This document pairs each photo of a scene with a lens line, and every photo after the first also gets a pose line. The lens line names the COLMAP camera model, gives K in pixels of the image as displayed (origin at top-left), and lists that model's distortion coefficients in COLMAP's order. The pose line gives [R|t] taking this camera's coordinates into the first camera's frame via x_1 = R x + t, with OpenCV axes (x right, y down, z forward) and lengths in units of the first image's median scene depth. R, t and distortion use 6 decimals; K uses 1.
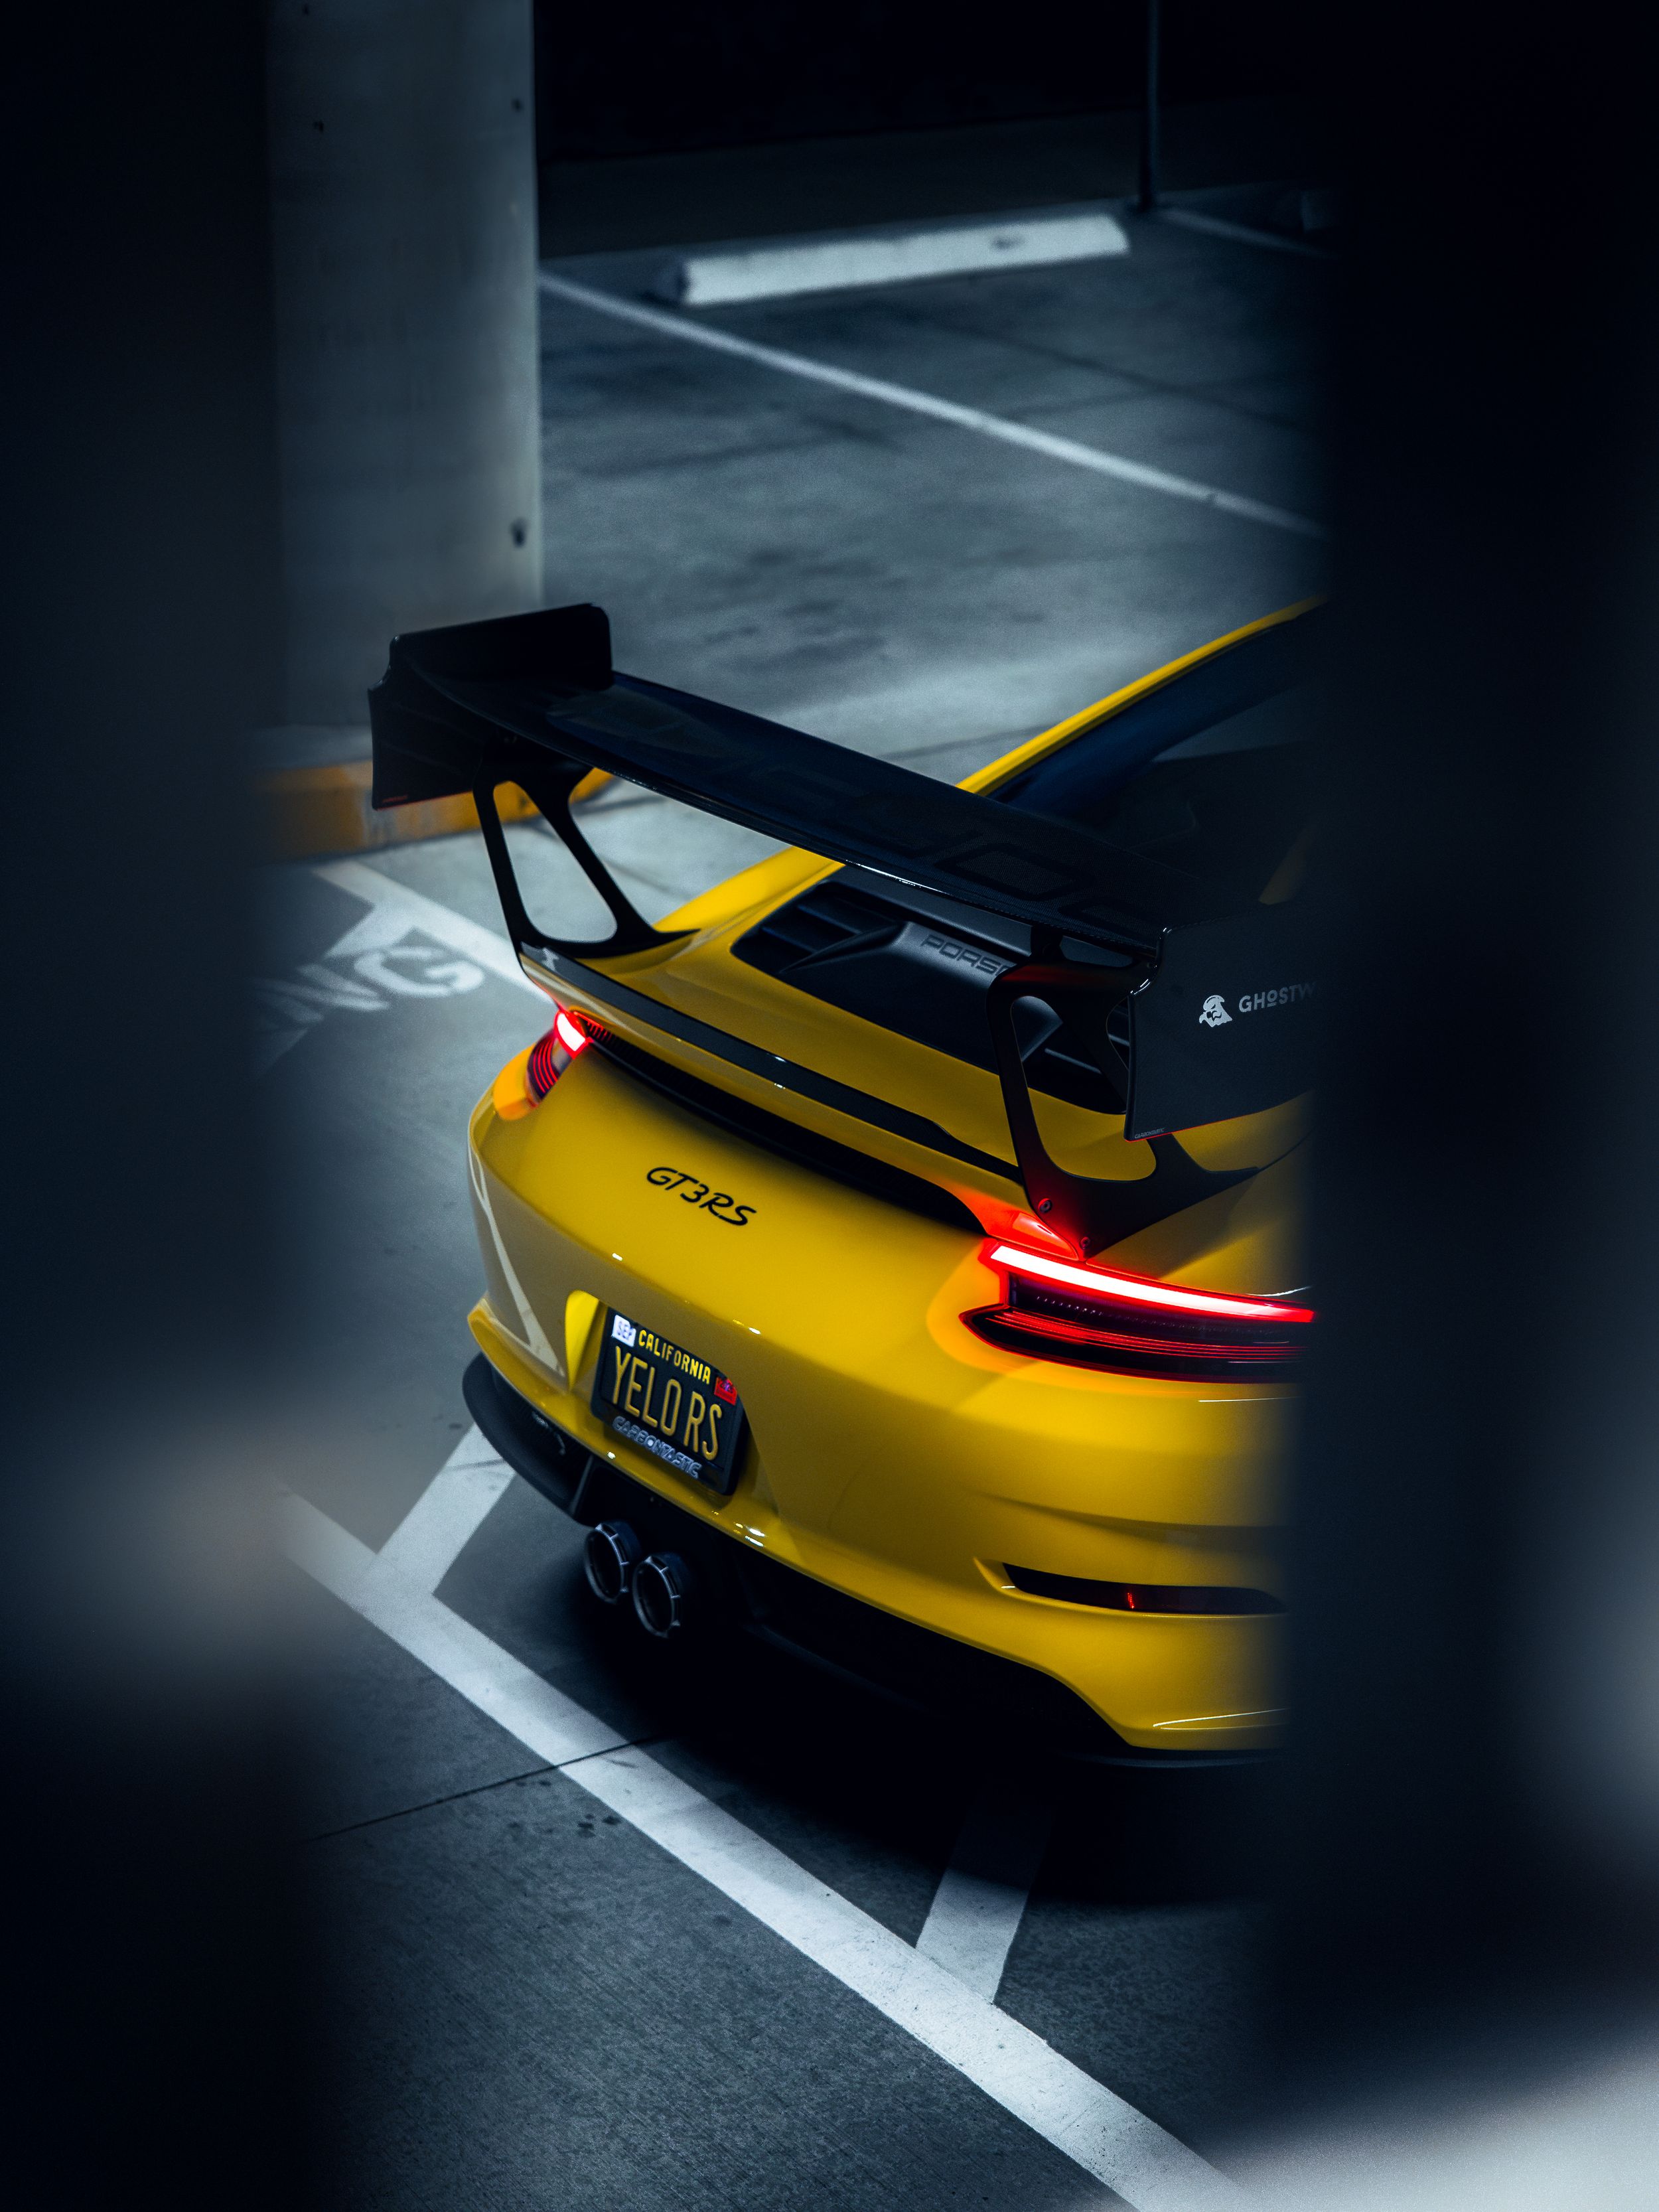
lens RADIAL K [[4601.8, 0, 829.5], [0, 4601.8, 892.2], [0, 0, 1]] dist [0.011882, 0.079101]
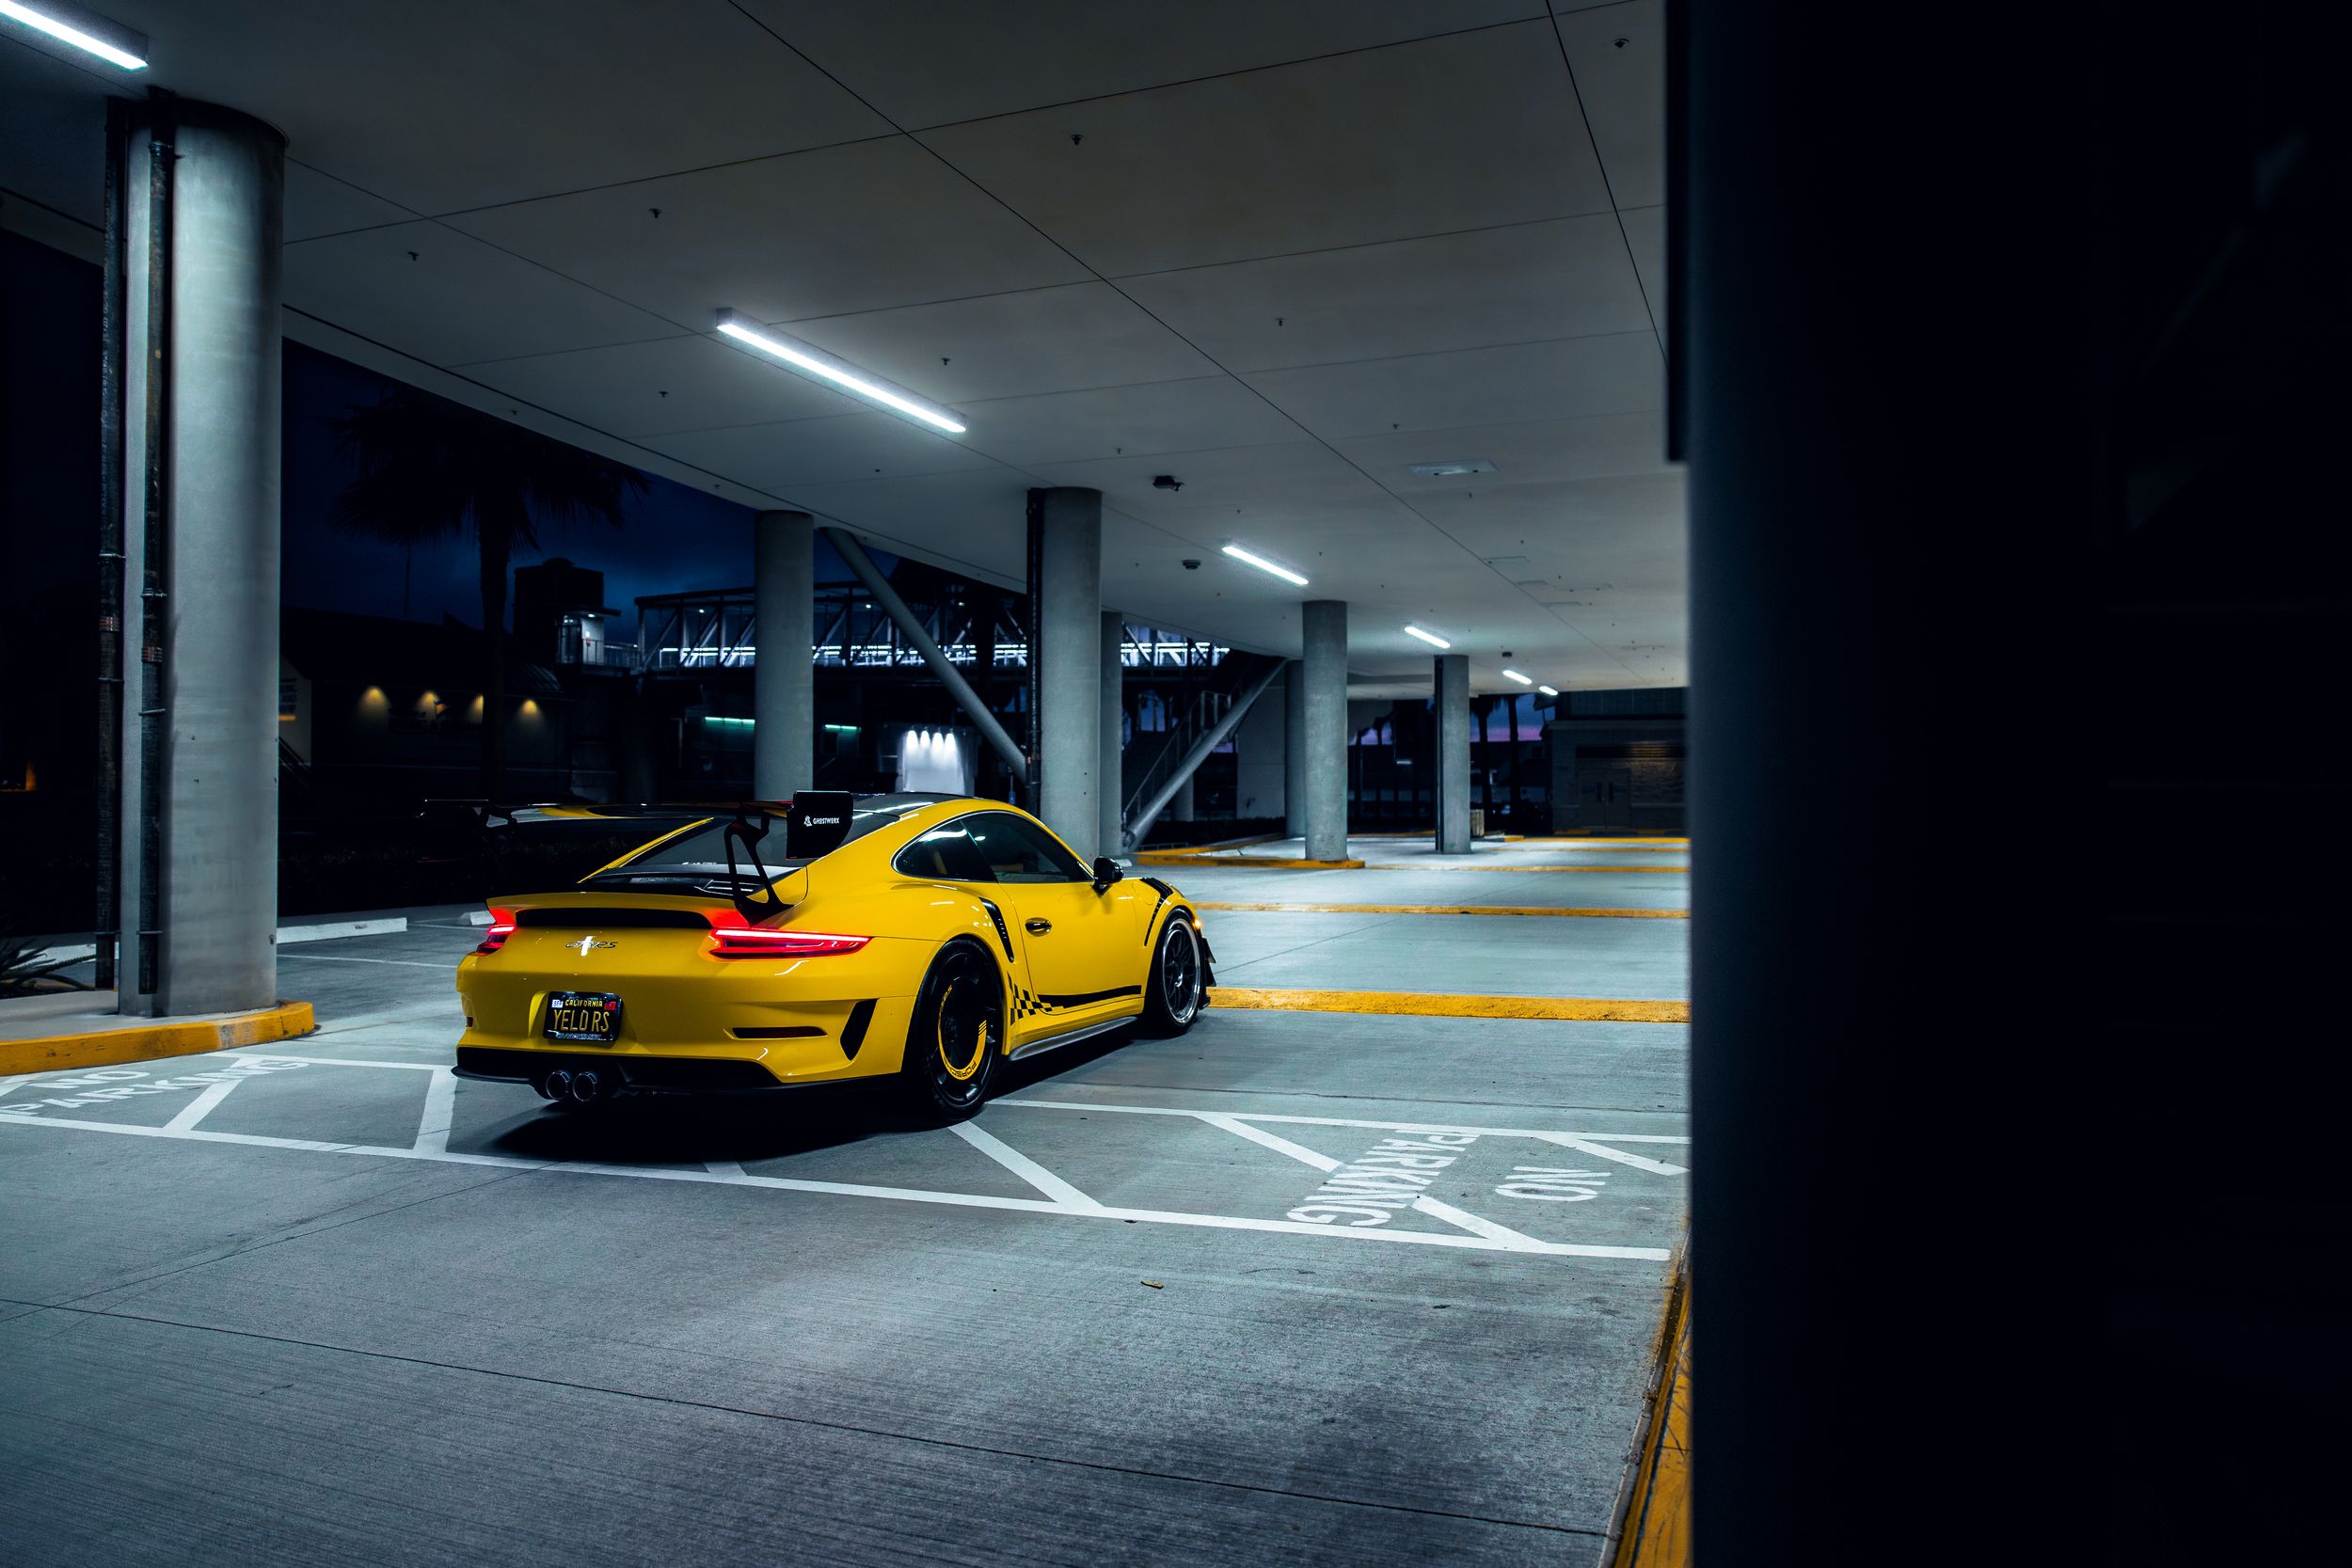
lens RADIAL K [[1575.7, 0, 1176.0], [0, 1575.7, 784.0], [0, 0, 1]] dist [0.000918, 0.001208]
pose [[0.819103, 0.001720, 0.573644, -0.290263], [0.175323, 0.951396, -0.253196, 0.279436], [-0.546198, 0.307966, 0.778989, -0.011069]]
